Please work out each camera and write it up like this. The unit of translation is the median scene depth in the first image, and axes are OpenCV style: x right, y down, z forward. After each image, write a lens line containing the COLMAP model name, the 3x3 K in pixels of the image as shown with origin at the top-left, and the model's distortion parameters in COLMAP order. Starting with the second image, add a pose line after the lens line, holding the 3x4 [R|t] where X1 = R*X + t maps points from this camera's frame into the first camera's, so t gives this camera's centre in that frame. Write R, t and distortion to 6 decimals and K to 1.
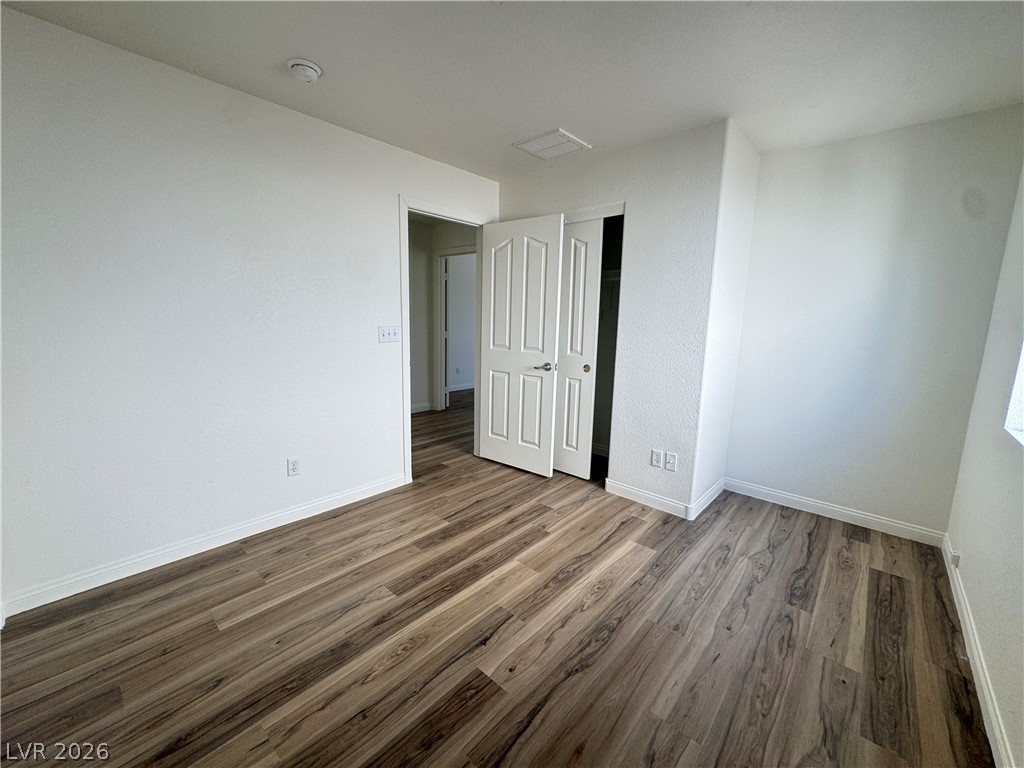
lens RADIAL K [[409.6, 0, 513.3], [0, 409.6, 383.0], [0, 0, 1]] dist [-0.004442, 0.000754]
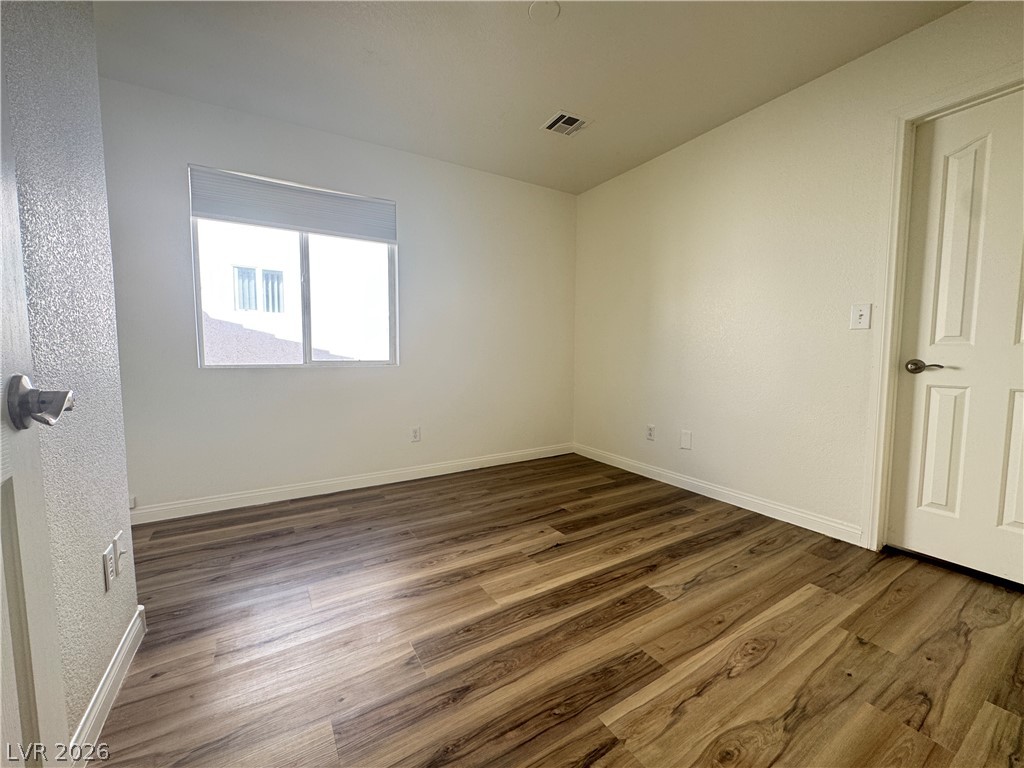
lens RADIAL K [[409.6, 0, 513.3], [0, 409.6, 383.0], [0, 0, 1]] dist [-0.004442, 0.000754]
pose [[-0.959612, -0.041514, 0.278248, -0.195286], [0.025913, 0.971805, 0.234357, -0.109746], [-0.280131, 0.232102, -0.931480, 1.519221]]
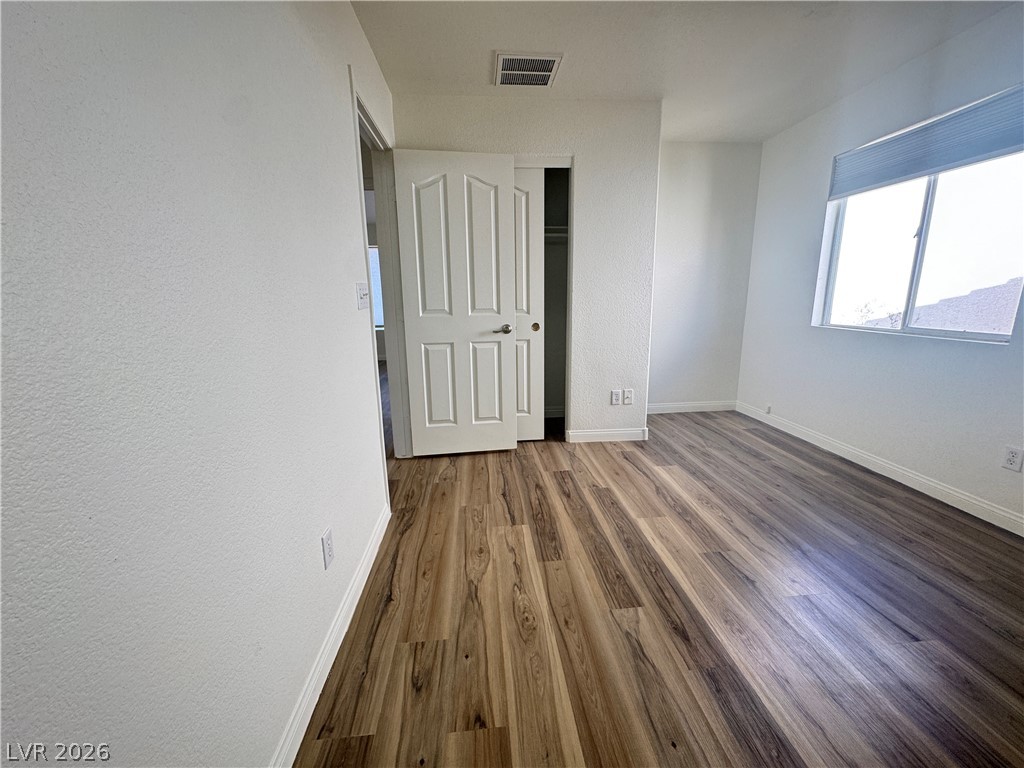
lens RADIAL K [[409.6, 0, 513.3], [0, 409.6, 383.0], [0, 0, 1]] dist [-0.004442, 0.000754]
pose [[0.680878, -0.183387, 0.709065, -0.788332], [0.148744, 0.982592, 0.111300, -0.029292], [-0.717133, 0.029687, 0.696303, 0.510328]]
